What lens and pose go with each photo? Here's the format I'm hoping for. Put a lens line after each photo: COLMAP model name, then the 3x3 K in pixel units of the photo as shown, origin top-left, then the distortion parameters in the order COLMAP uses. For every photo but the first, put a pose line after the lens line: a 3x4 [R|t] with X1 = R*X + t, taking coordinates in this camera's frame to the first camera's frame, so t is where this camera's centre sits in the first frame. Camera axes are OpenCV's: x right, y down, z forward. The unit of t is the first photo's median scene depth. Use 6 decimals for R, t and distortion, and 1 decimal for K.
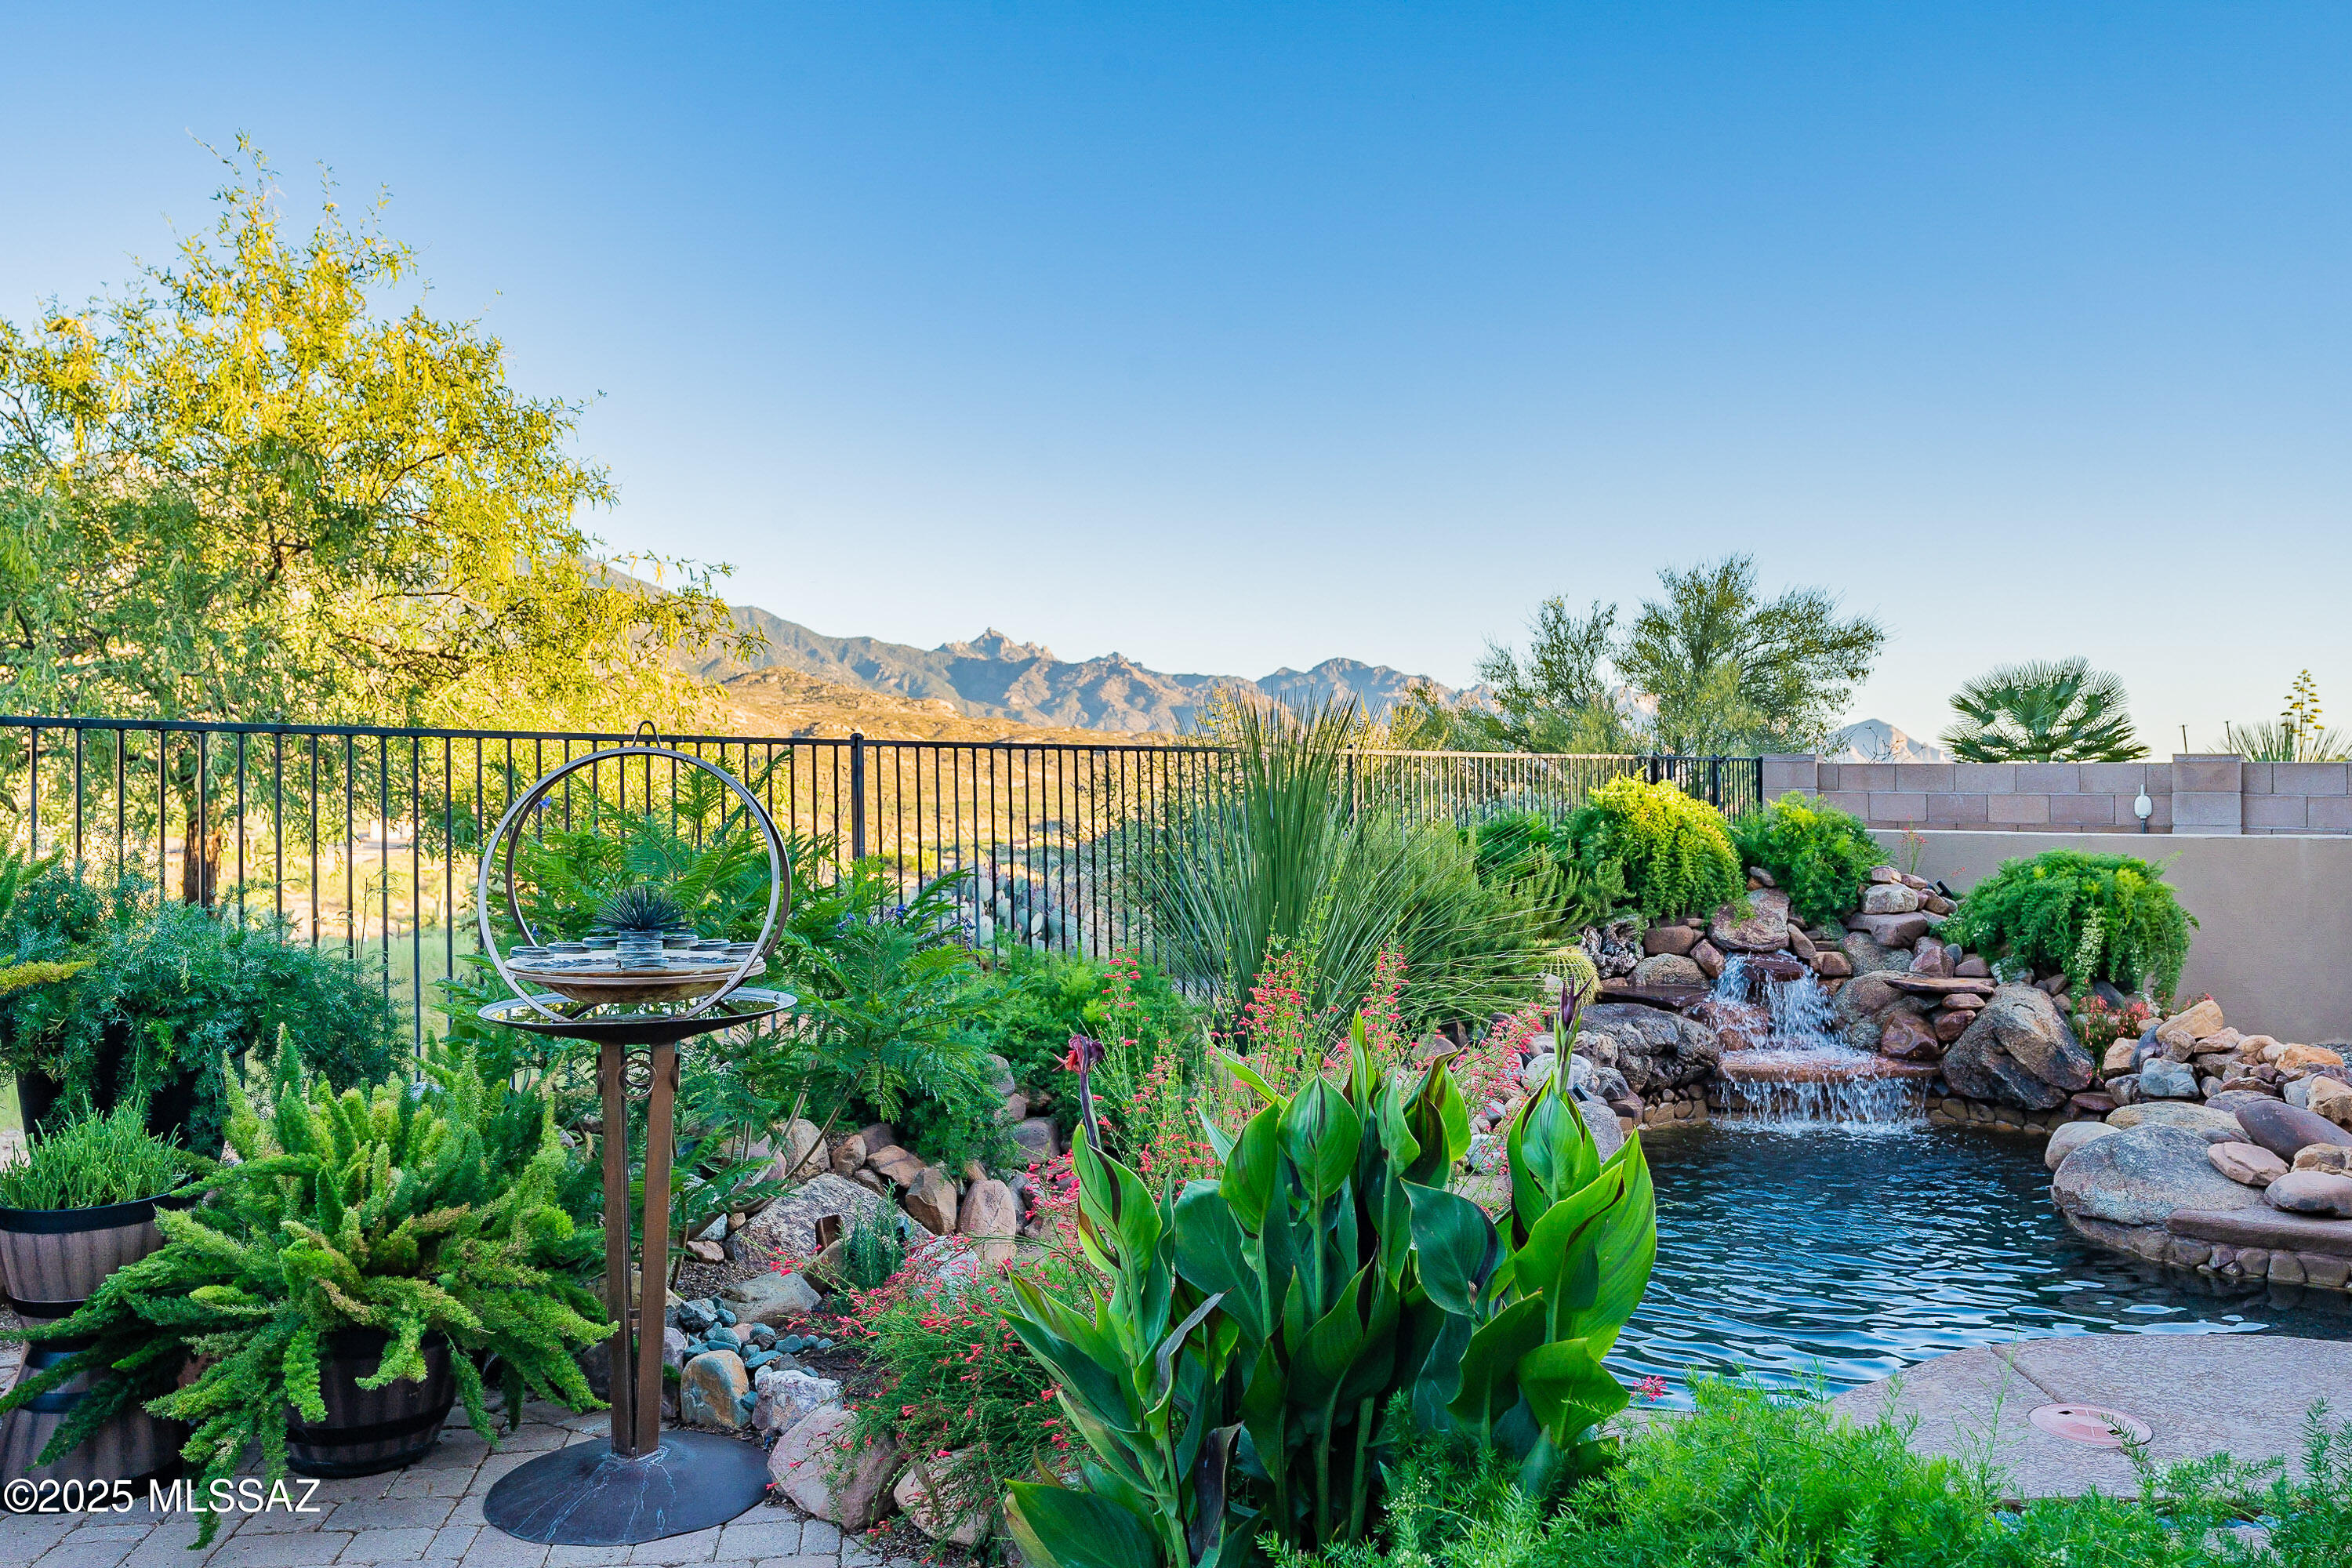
lens RADIAL K [[1797.8, 0, 1178.3], [0, 1797.8, 777.4], [0, 0, 1]] dist [0.006419, 0.002062]
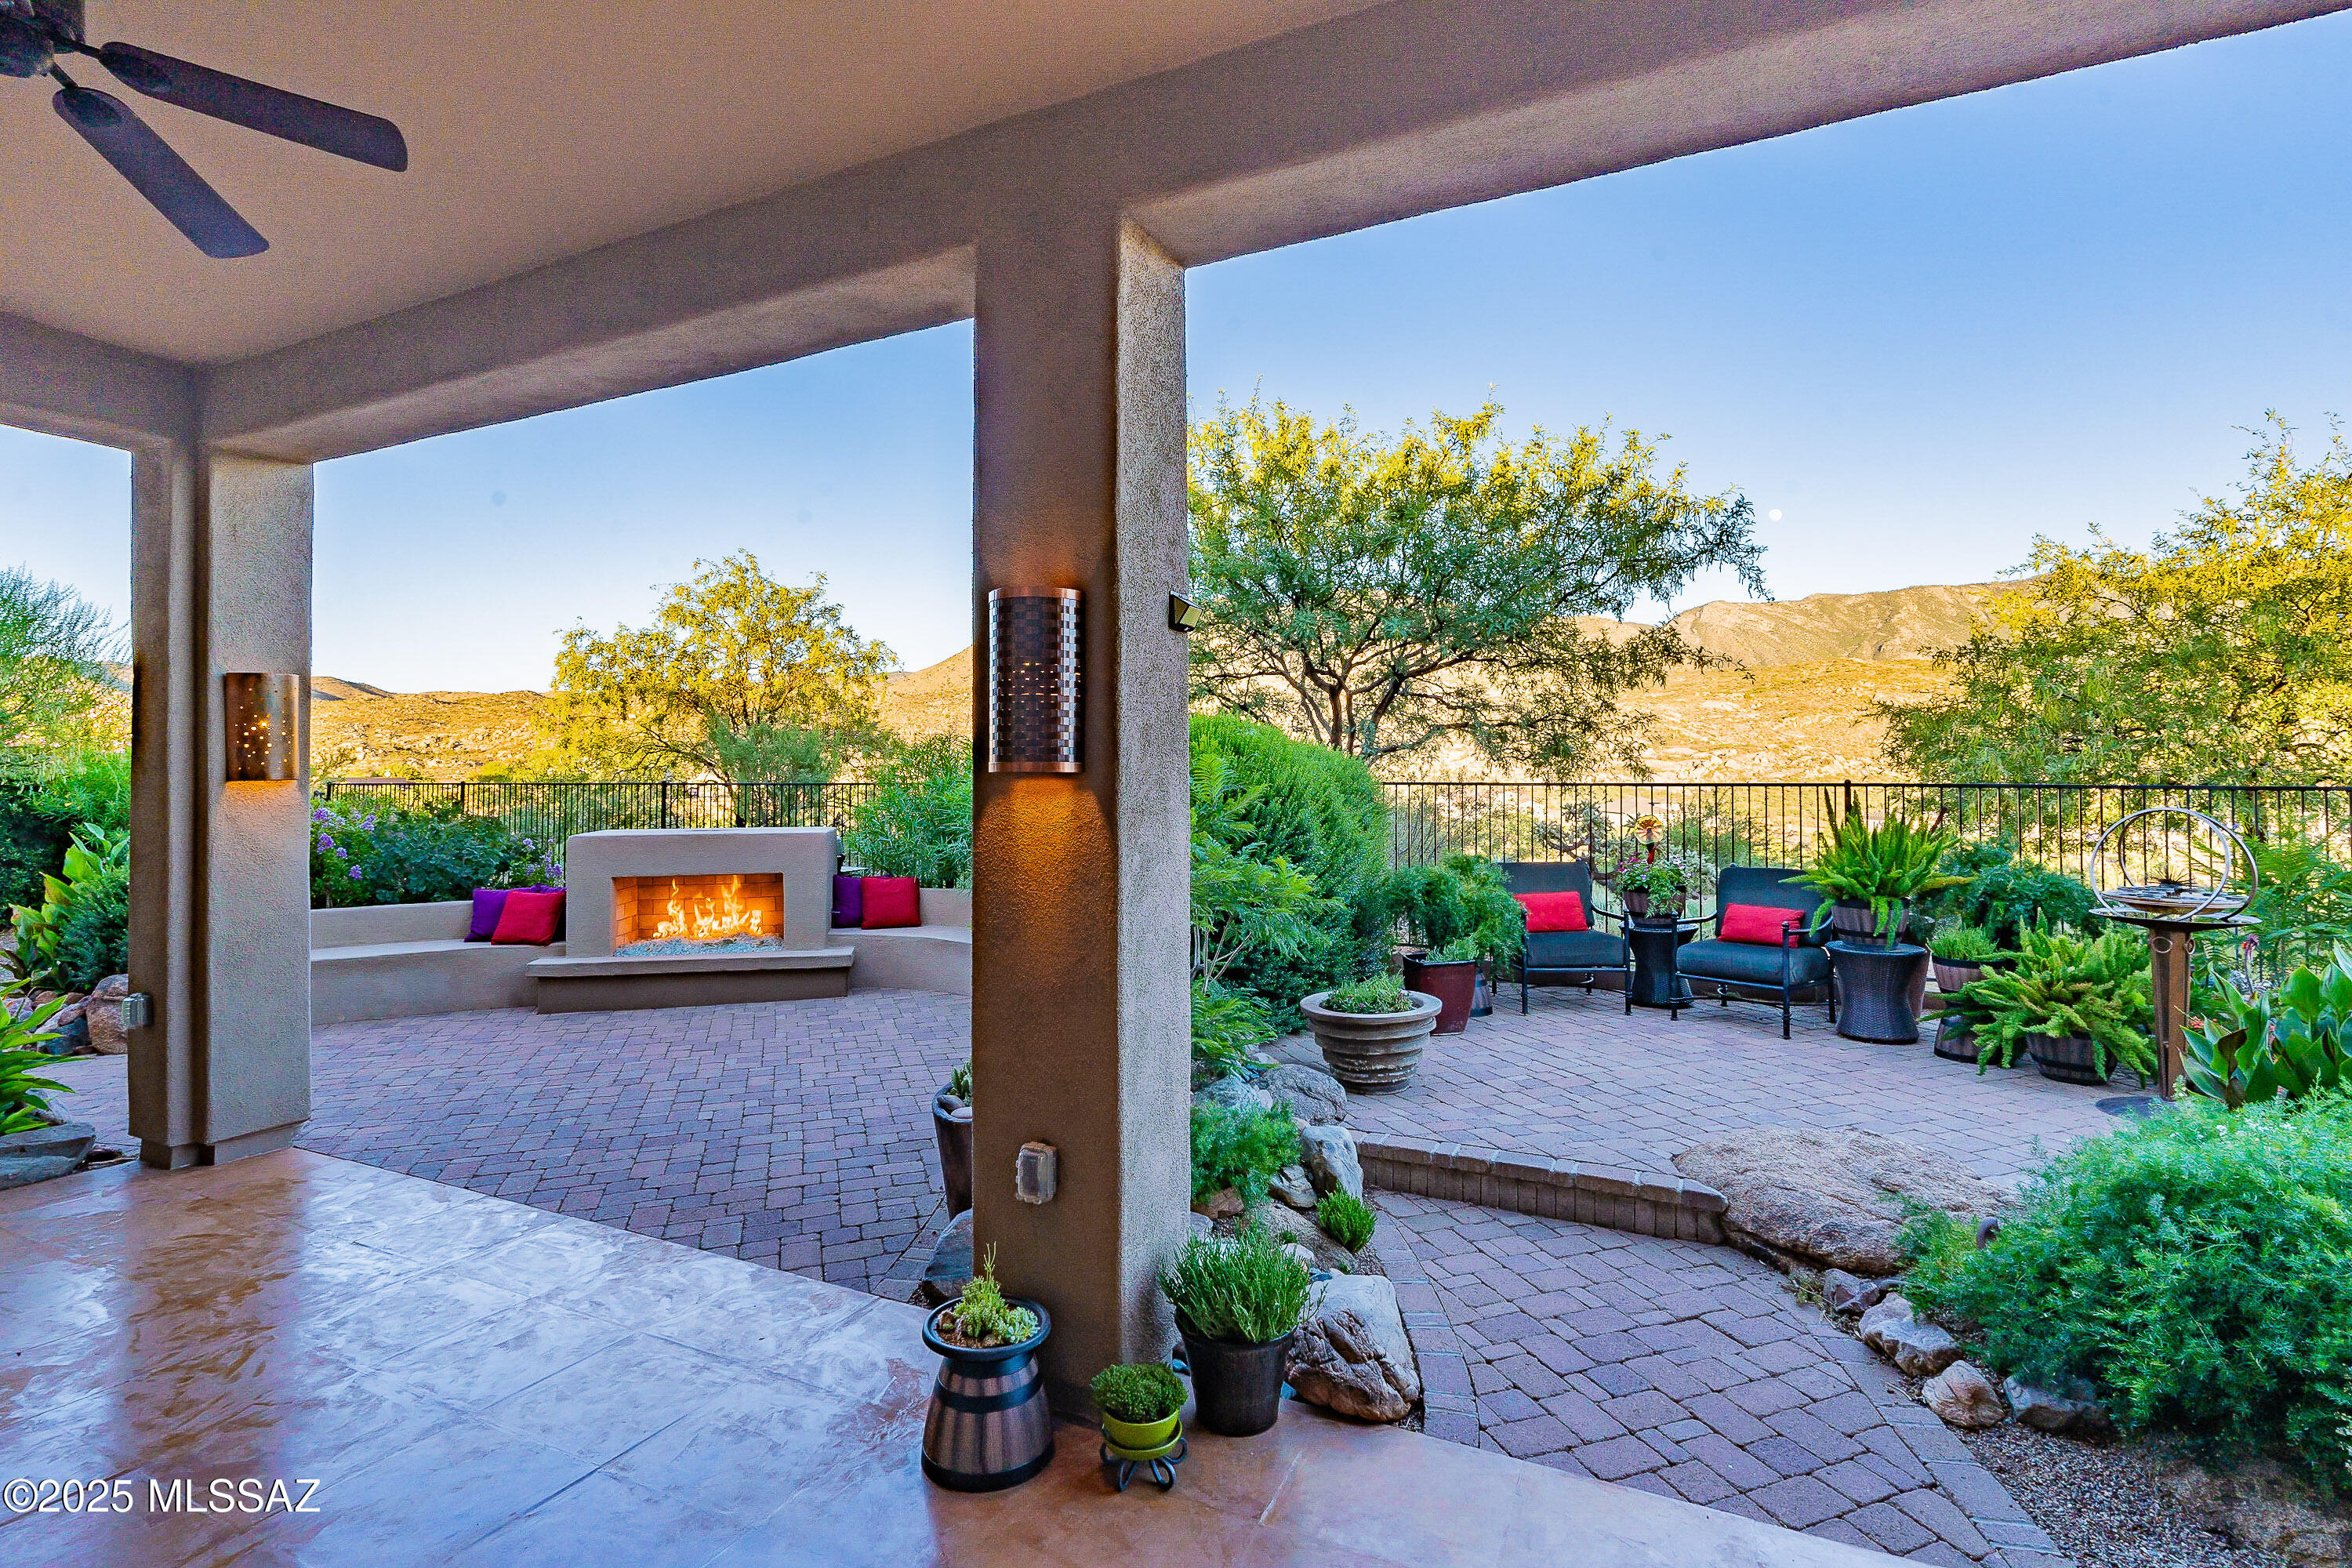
lens RADIAL K [[1113.4, 0, 1190.1], [0, 1113.4, 758.6], [0, 0, 1]] dist [-0.001622, 0.001419]
pose [[0.217927, -0.015866, -0.975836, 0.874852], [-0.010931, 0.999765, -0.018697, -0.040266], [0.975904, 0.014741, 0.217702, -0.607183]]
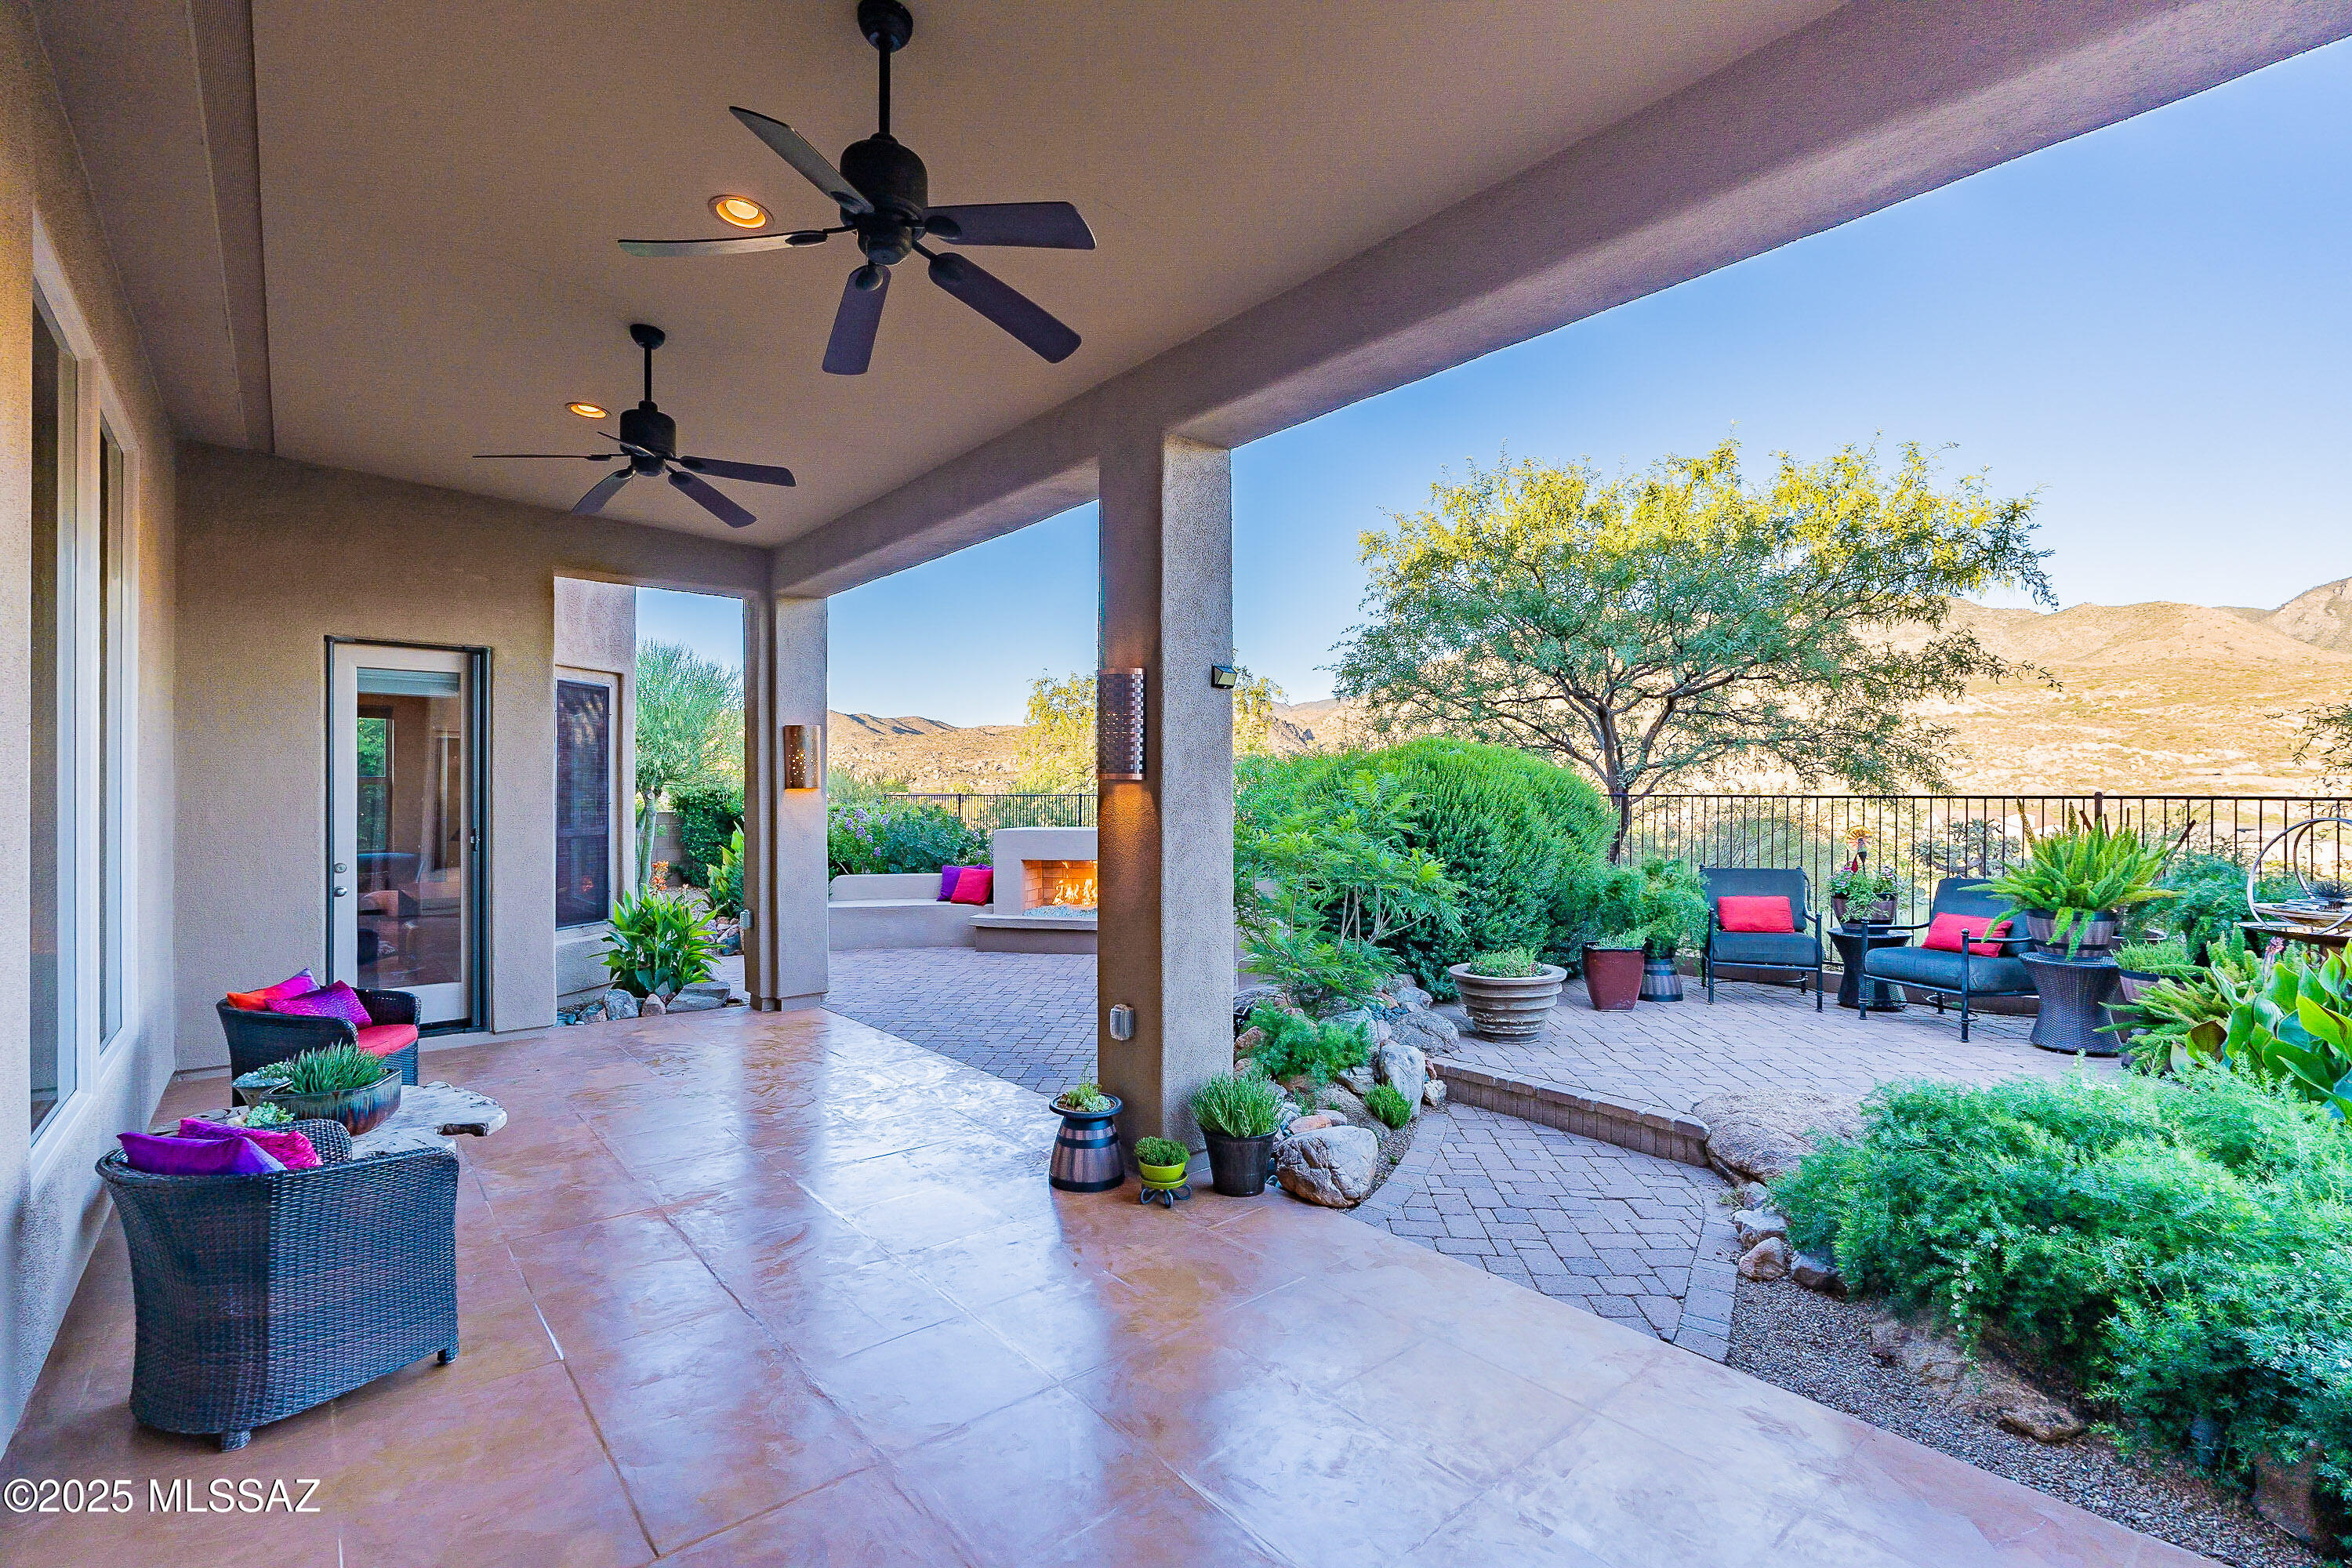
lens RADIAL K [[1033.2, 0, 1172.1], [0, 1033.2, 792.1], [0, 0, 1]] dist [-0.000518, 0.002221]
pose [[-0.193708, -0.001843, -0.981057, 1.298564], [-0.013712, 0.999906, 0.000829, -0.030669], [0.980963, 0.013612, -0.193715, -0.206431]]
